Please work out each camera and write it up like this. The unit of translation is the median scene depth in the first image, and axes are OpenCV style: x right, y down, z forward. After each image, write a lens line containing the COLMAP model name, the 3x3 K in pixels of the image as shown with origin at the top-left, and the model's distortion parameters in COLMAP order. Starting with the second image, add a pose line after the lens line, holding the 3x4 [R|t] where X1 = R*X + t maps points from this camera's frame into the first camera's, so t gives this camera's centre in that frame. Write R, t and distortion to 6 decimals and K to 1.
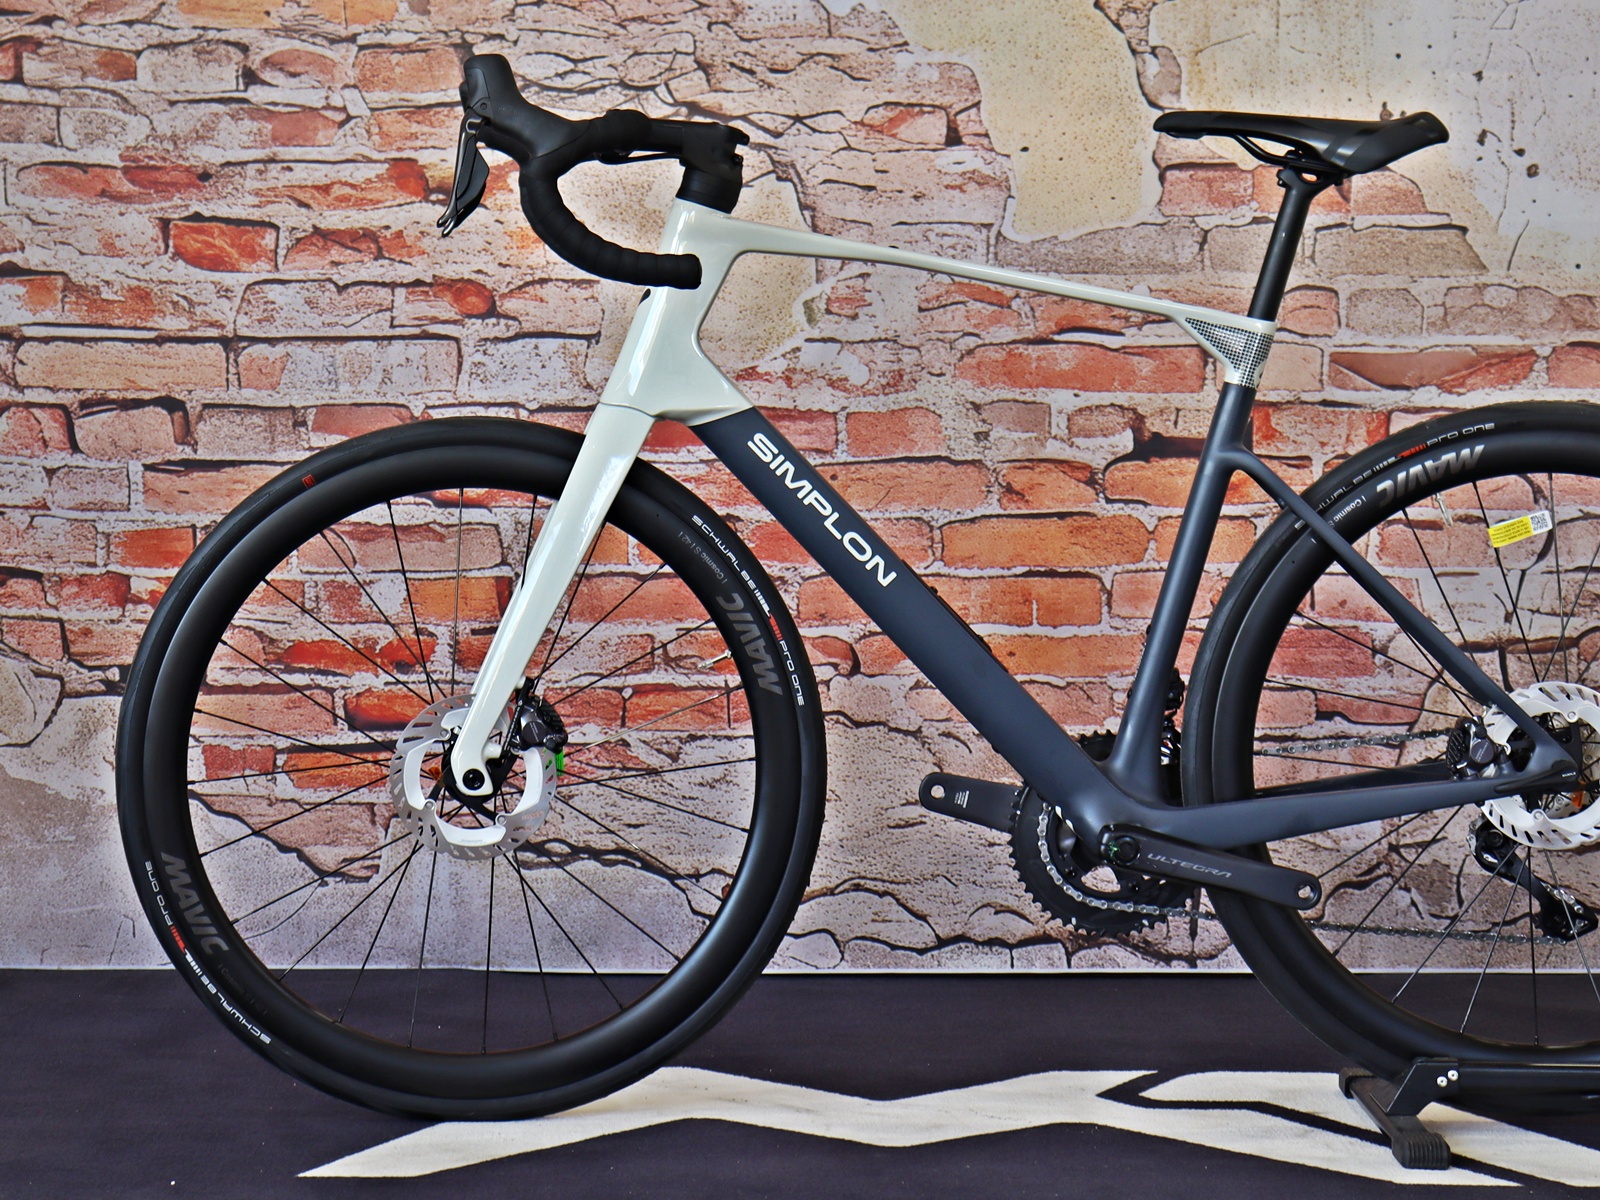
lens RADIAL K [[3622.1, 0, 895.8], [0, 3622.1, 603.1], [0, 0, 1]] dist [0.141142, 0.237441]
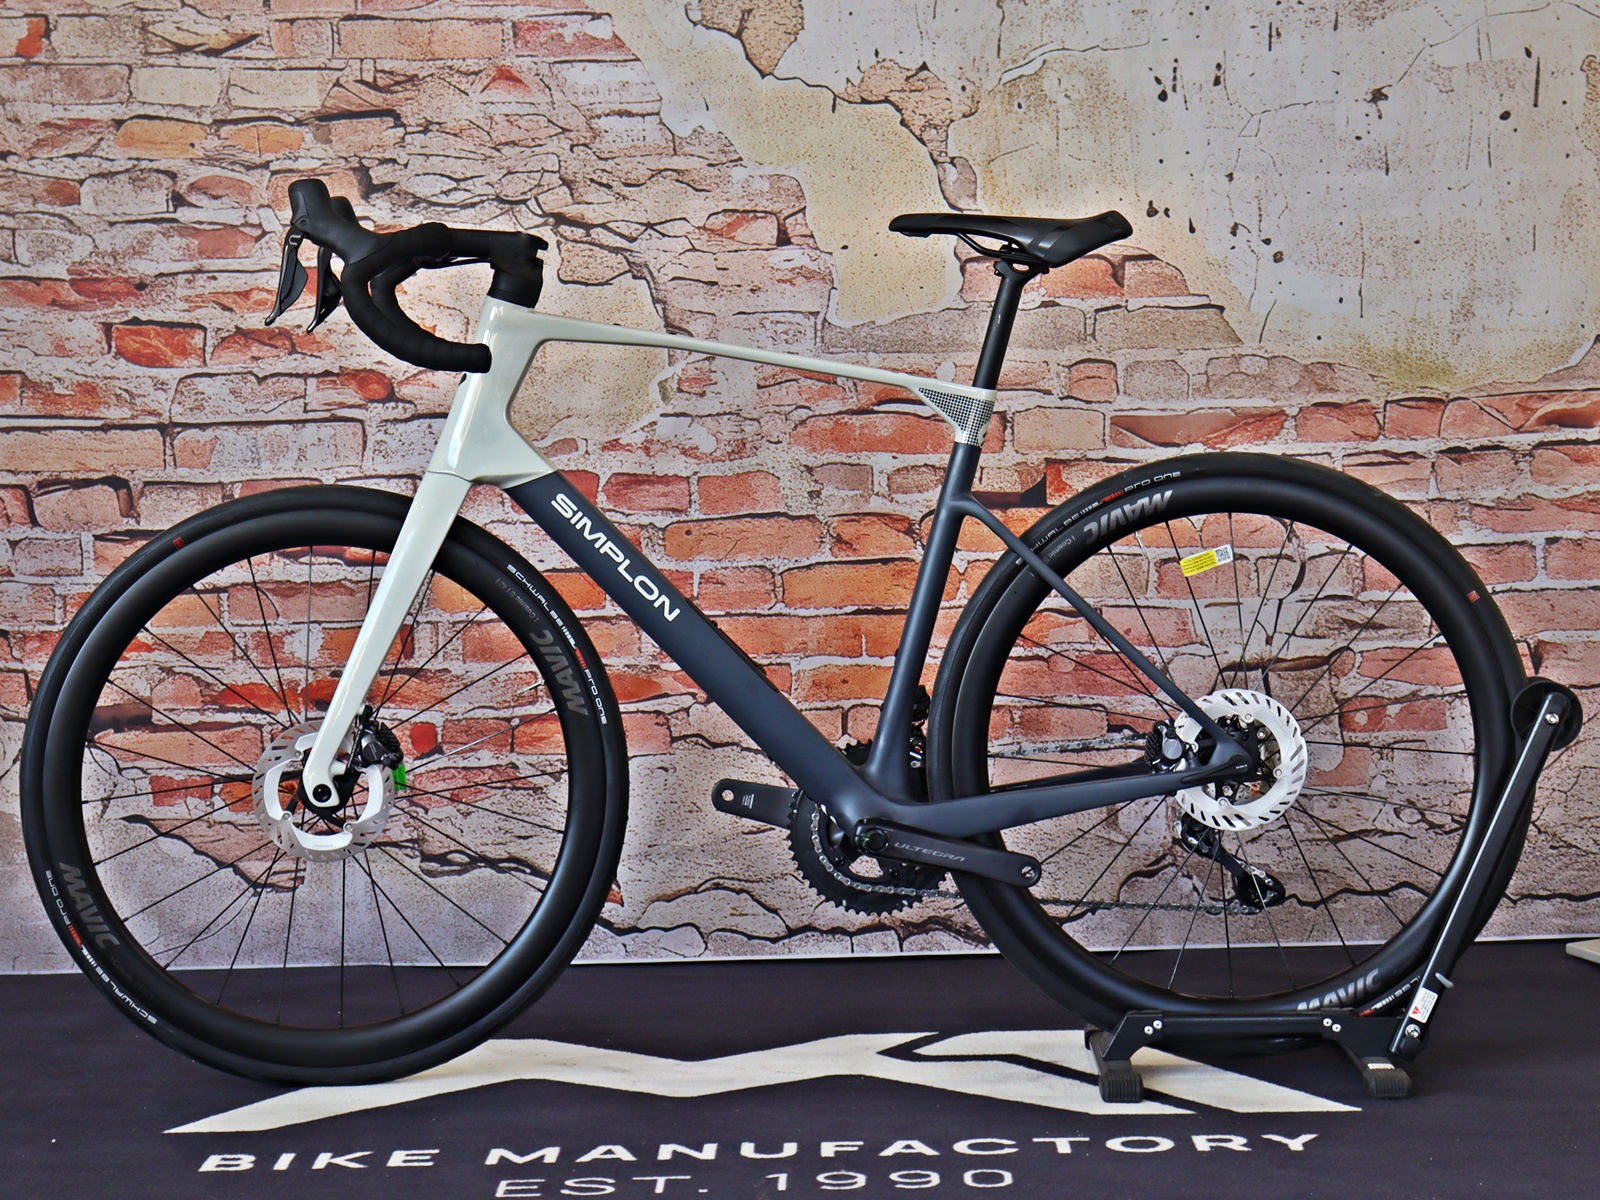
lens RADIAL K [[3622.1, 0, 895.8], [0, 3622.1, 603.1], [0, 0, 1]] dist [0.141142, 0.237441]
pose [[0.999717, -0.022907, -0.006455, 0.056075], [0.022839, 0.999685, -0.010369, 0.001389], [0.006691, 0.010218, 0.999925, -0.159089]]
